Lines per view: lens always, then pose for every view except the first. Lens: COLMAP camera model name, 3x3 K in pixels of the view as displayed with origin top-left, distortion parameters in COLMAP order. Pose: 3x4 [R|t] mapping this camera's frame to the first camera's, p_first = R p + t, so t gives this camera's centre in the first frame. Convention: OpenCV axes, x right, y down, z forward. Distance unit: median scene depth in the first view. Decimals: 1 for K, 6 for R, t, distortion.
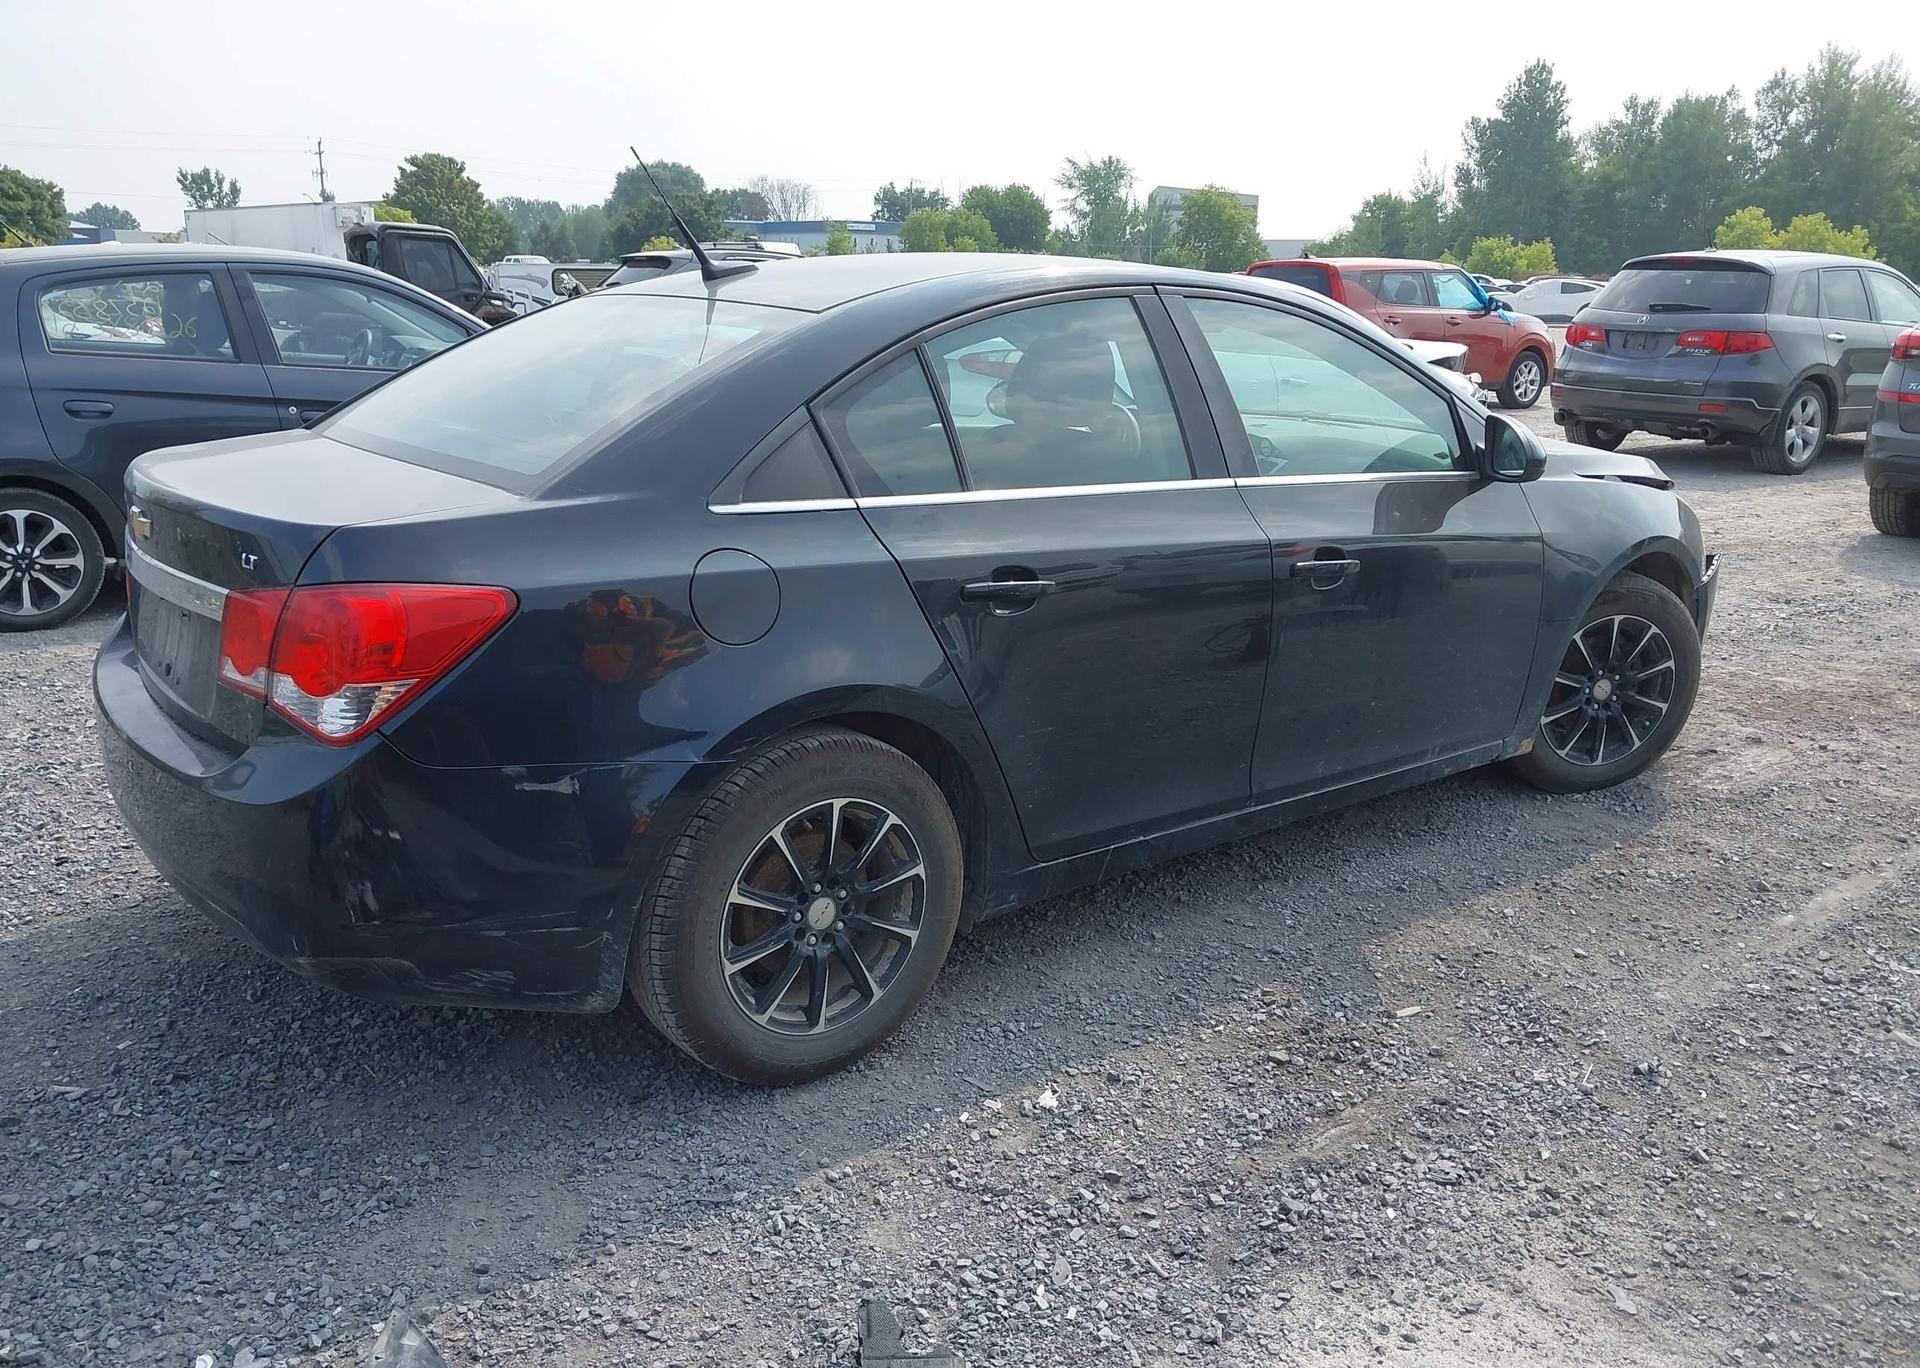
lens RADIAL K [[1579.7, 0, 930.4], [0, 1579.7, 691.0], [0, 0, 1]] dist [0.000780, -0.000139]
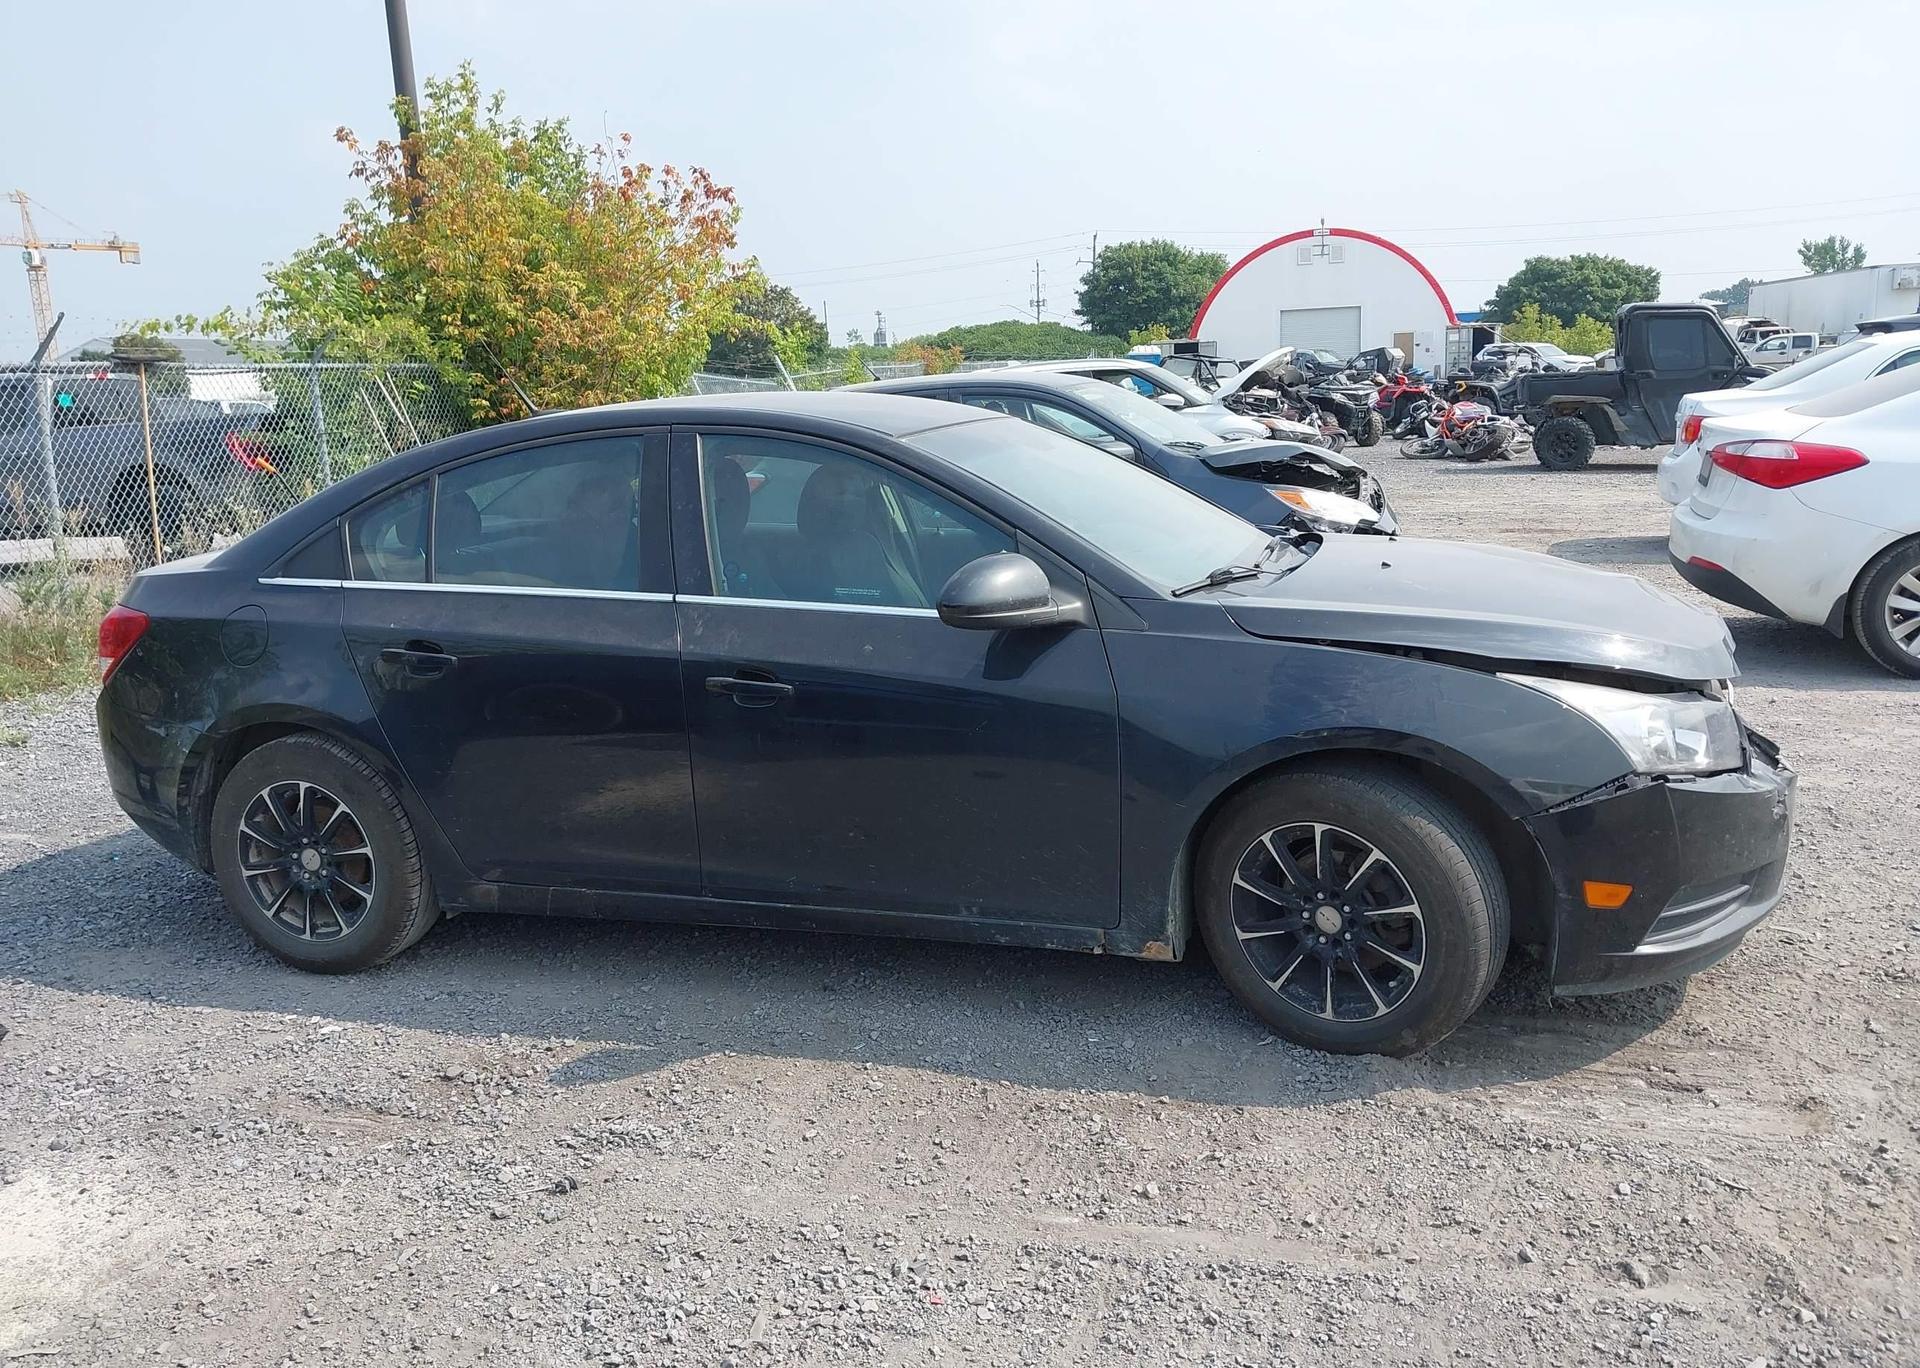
lens RADIAL K [[1579.7, 0, 930.4], [0, 1579.7, 691.0], [0, 0, 1]] dist [0.000780, -0.000139]
pose [[0.560215, 0.129622, -0.818143, 1.244505], [-0.164252, 0.985452, 0.043660, -0.149302], [0.811900, 0.109923, 0.573355, 0.527359]]
